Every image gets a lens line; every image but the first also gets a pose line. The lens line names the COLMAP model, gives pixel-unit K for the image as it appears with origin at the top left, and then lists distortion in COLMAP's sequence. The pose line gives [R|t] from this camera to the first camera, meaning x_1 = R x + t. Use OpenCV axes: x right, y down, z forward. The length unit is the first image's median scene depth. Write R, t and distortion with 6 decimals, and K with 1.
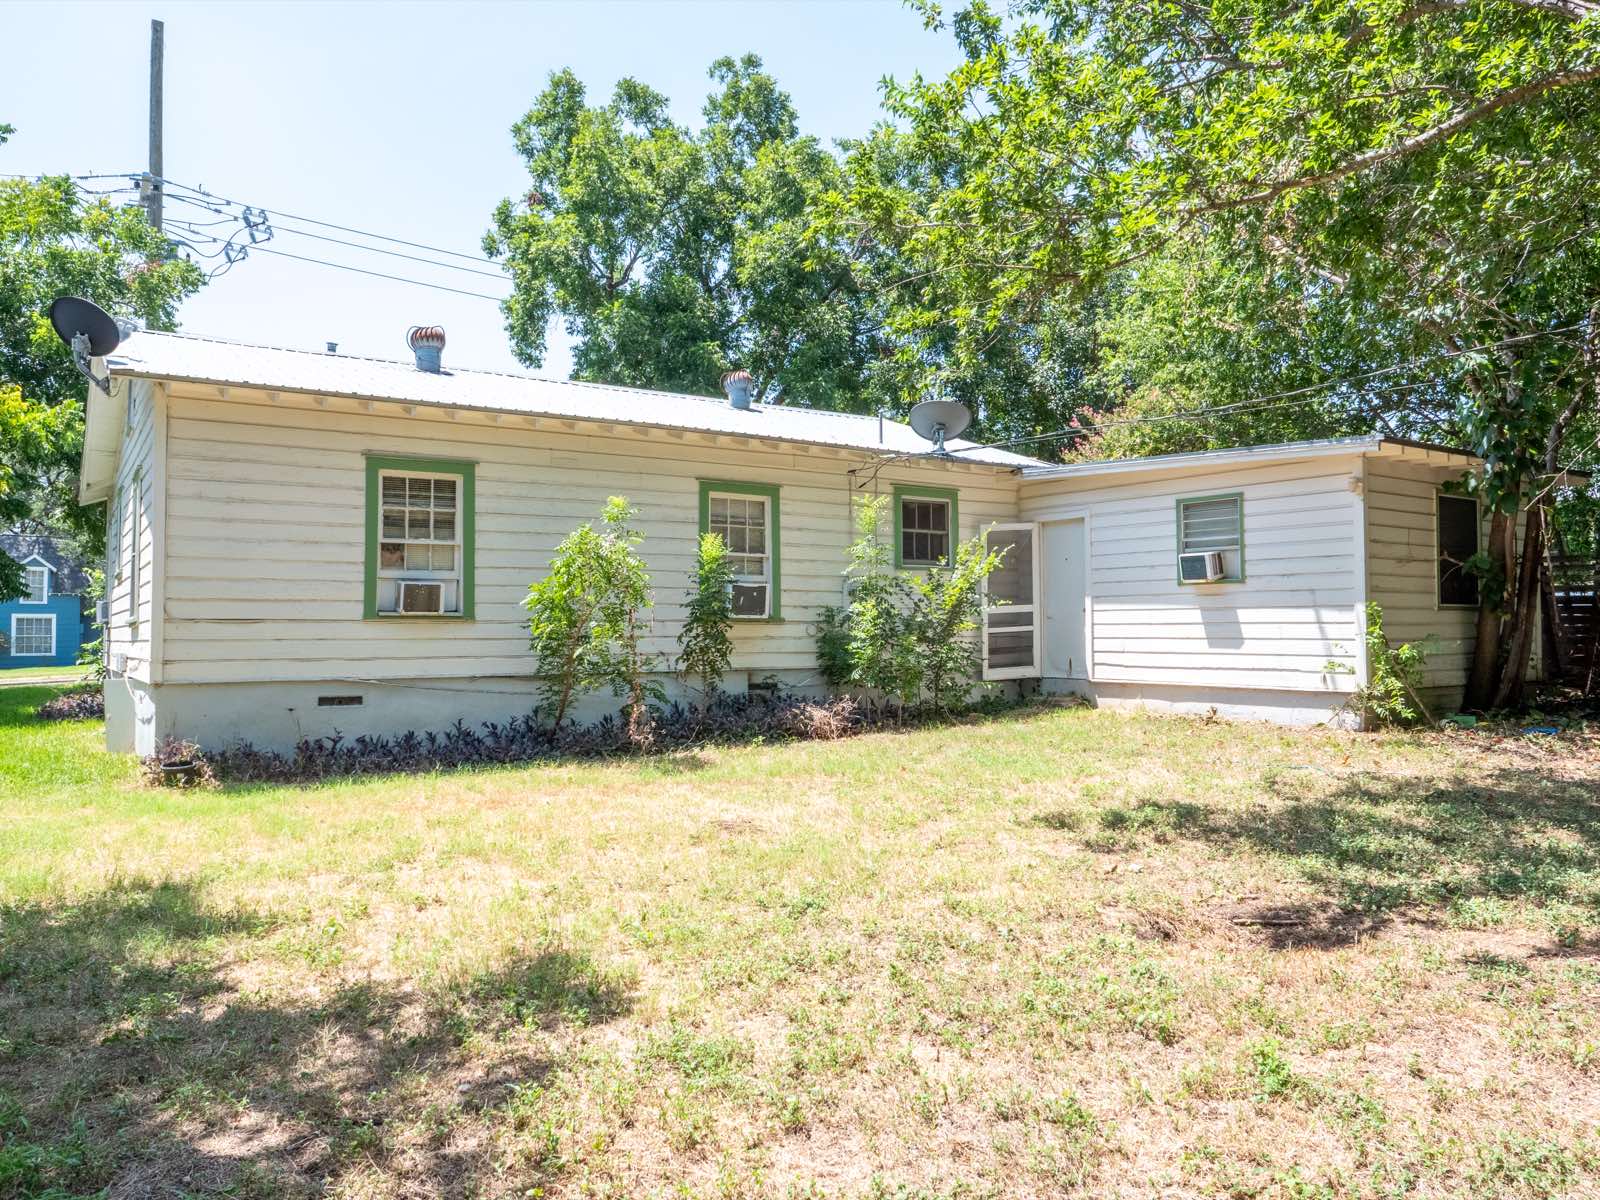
lens RADIAL K [[1166.8, 0, 800.0], [0, 1166.8, 600.0], [0, 0, 1]] dist [-0.004462, -0.002967]
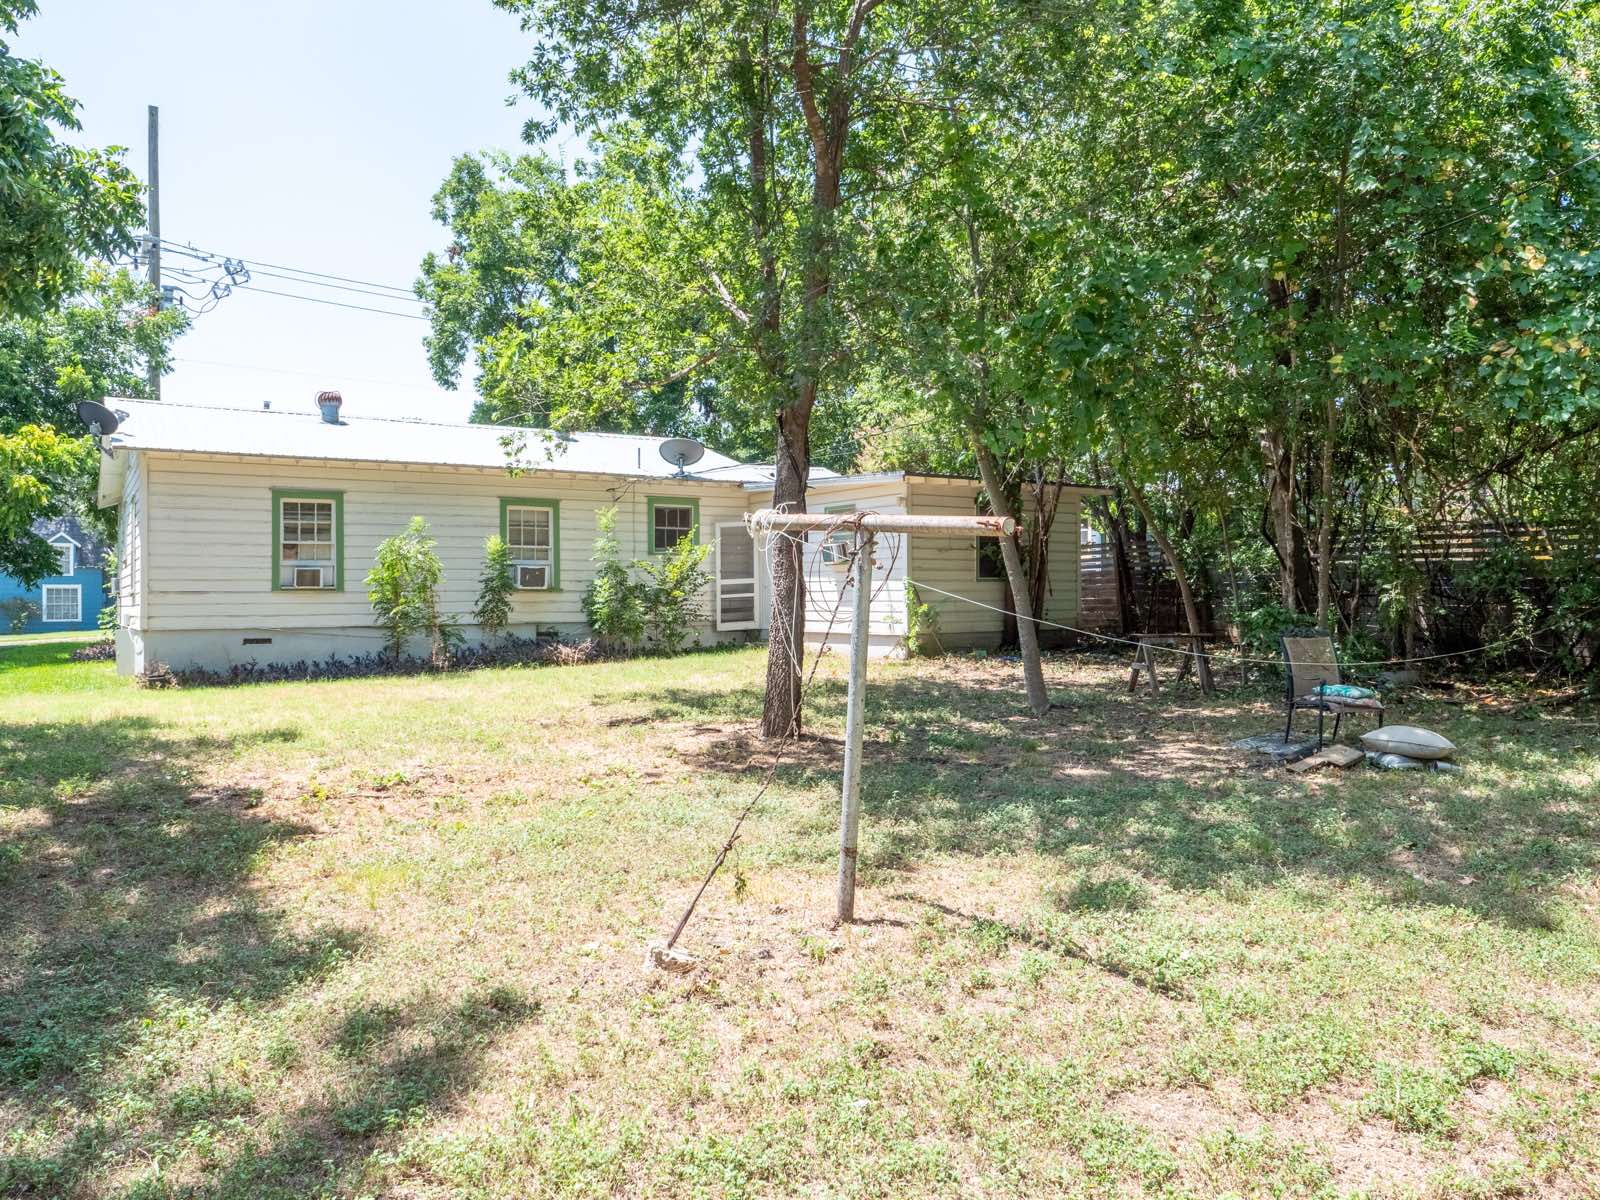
lens RADIAL K [[1191.5, 0, 797.0], [0, 1191.5, 592.8], [0, 0, 1]] dist [-0.002049, 0.006783]
pose [[0.999633, -0.003929, -0.026785, 0.341893], [0.004546, 0.999725, 0.023005, -0.013708], [0.026688, -0.023118, 0.999376, -0.543430]]
